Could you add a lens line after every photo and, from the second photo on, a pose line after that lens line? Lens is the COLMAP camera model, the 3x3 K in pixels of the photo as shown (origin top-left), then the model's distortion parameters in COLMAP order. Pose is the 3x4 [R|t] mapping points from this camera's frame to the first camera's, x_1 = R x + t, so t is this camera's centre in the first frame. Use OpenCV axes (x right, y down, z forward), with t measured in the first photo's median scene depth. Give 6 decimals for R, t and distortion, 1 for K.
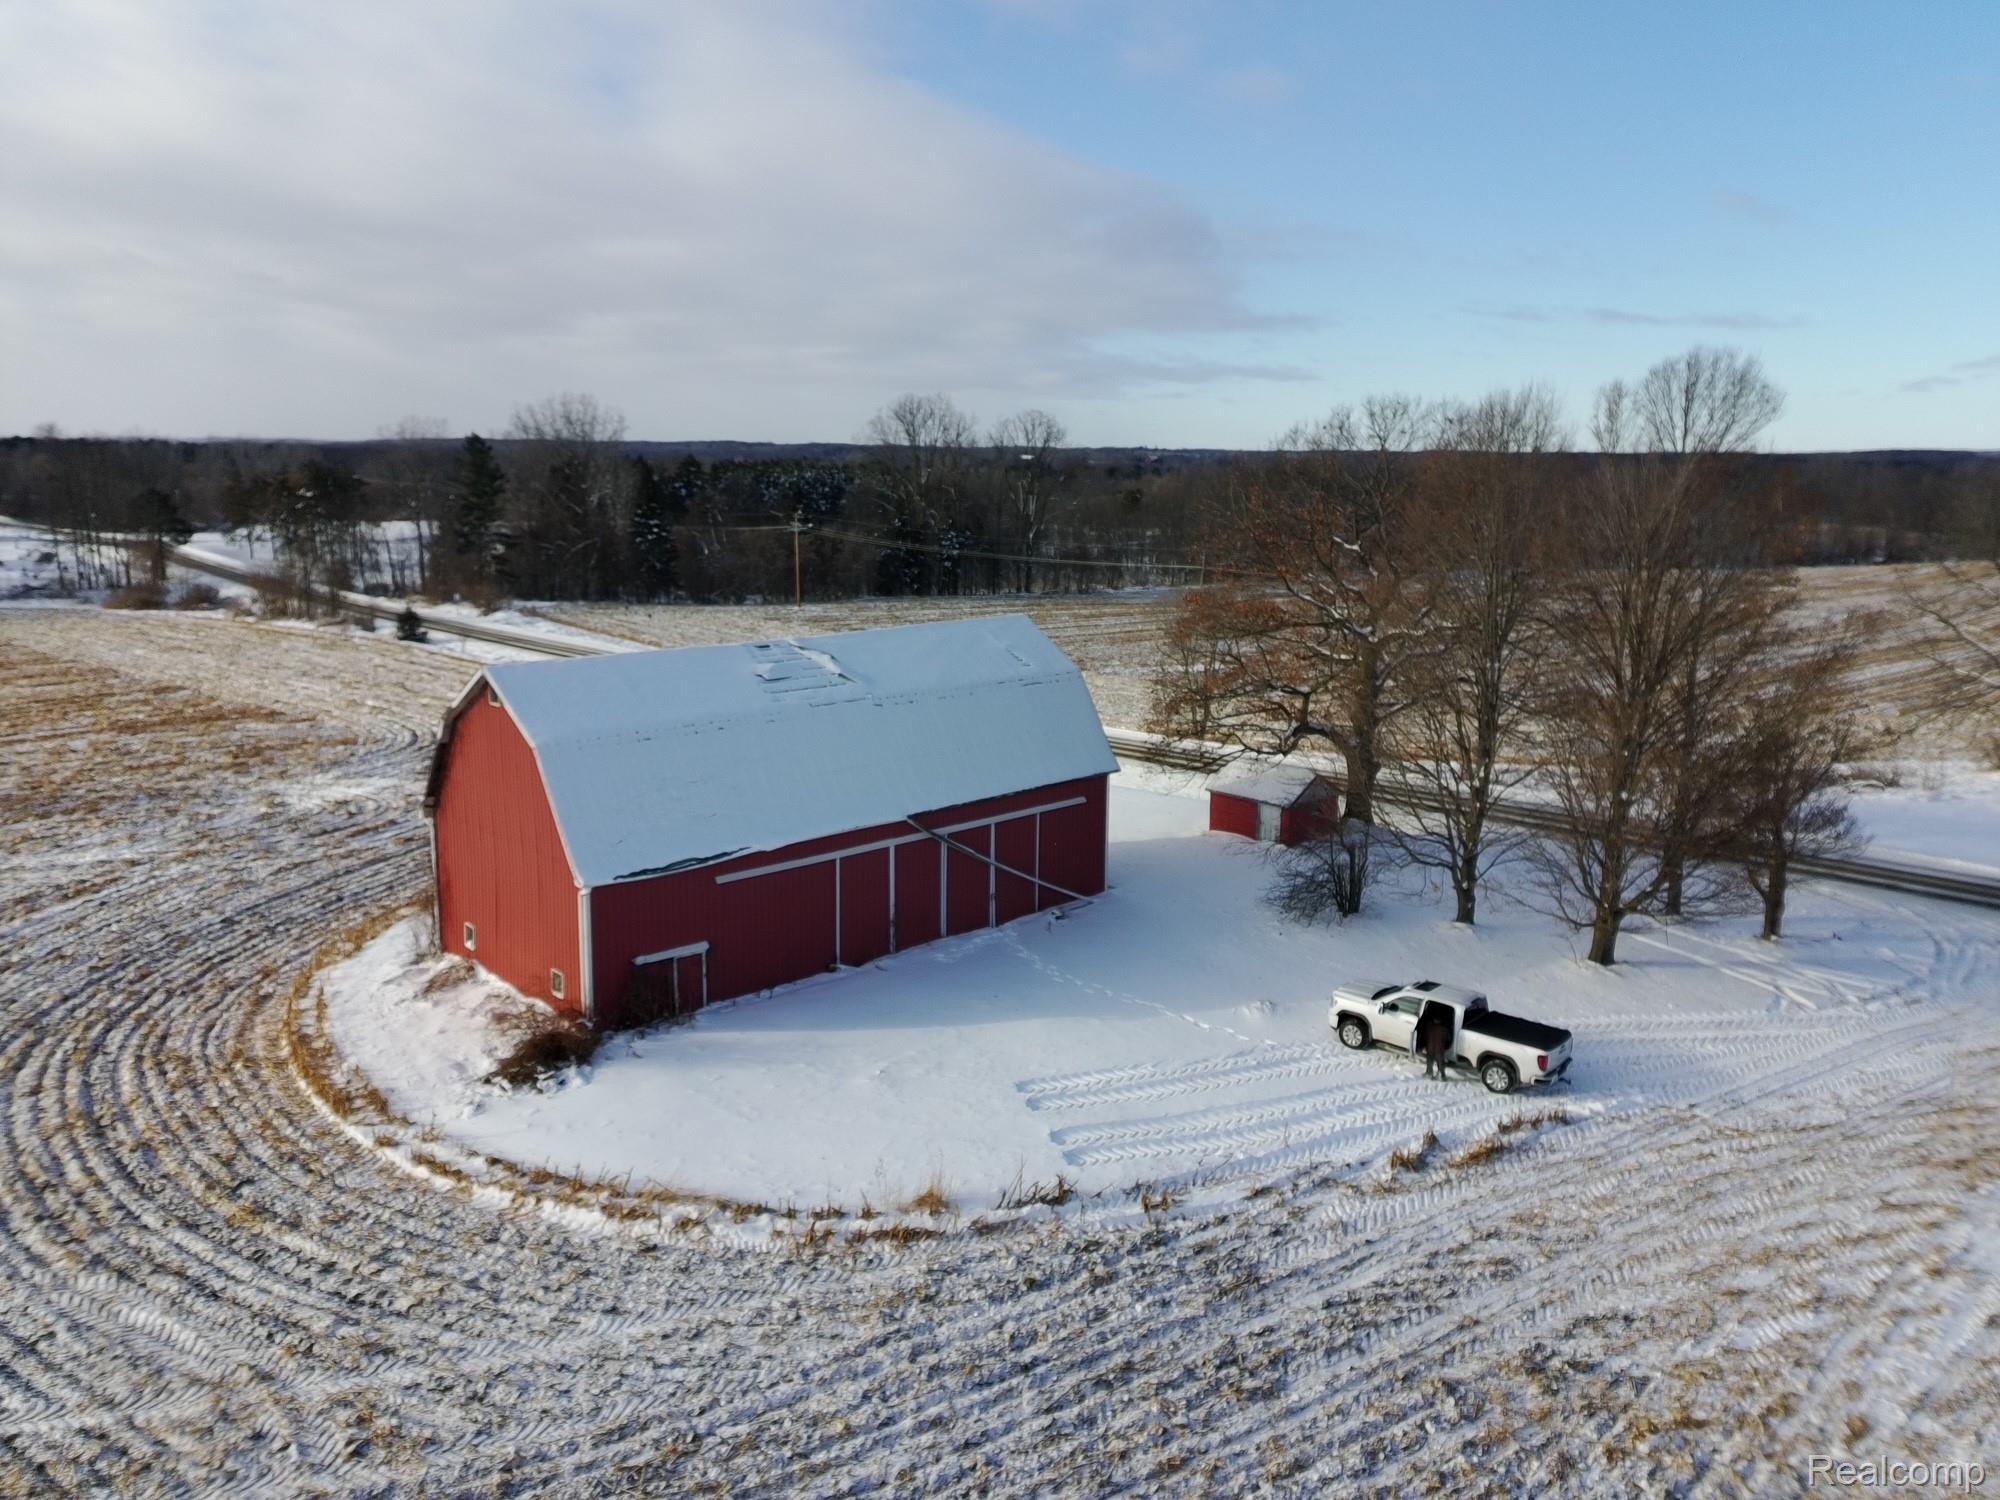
lens RADIAL K [[1455.2, 0, 1000.0], [0, 1455.2, 750.0], [0, 0, 1]] dist [0.030892, 0.000287]
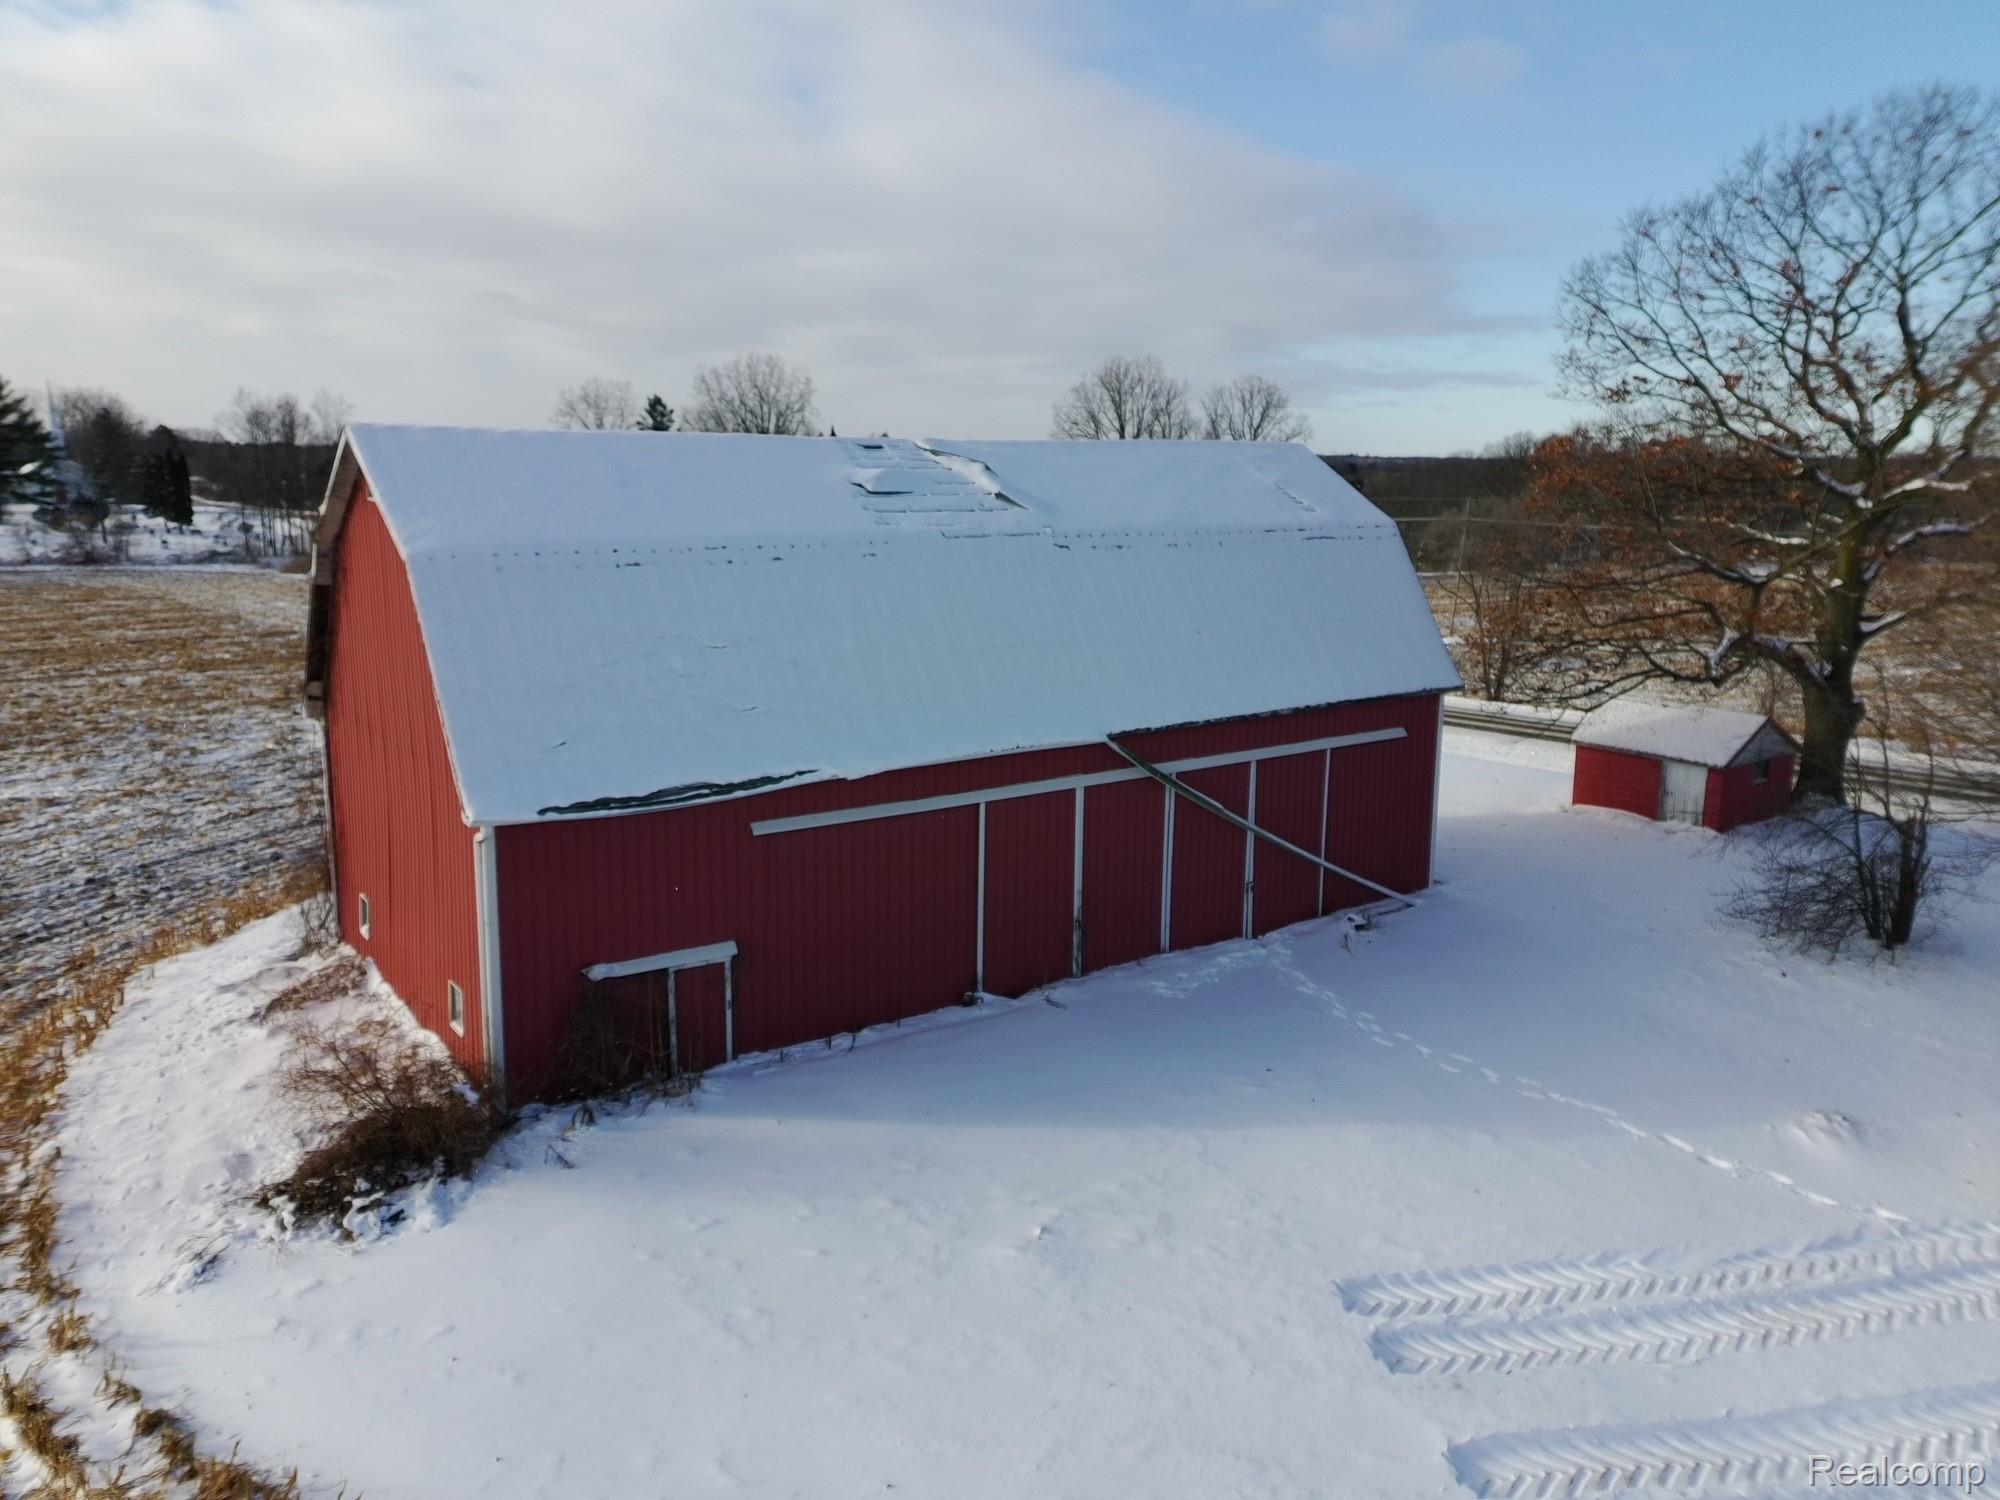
lens RADIAL K [[1464.0, 0, 1000.0], [0, 1464.0, 750.0], [0, 0, 1]] dist [0.067217, -0.067096]
pose [[0.990749, 0.024854, -0.133414, -0.029841], [-0.025635, 0.999663, -0.004140, 0.055653], [0.133266, 0.007522, 0.991052, 0.438933]]
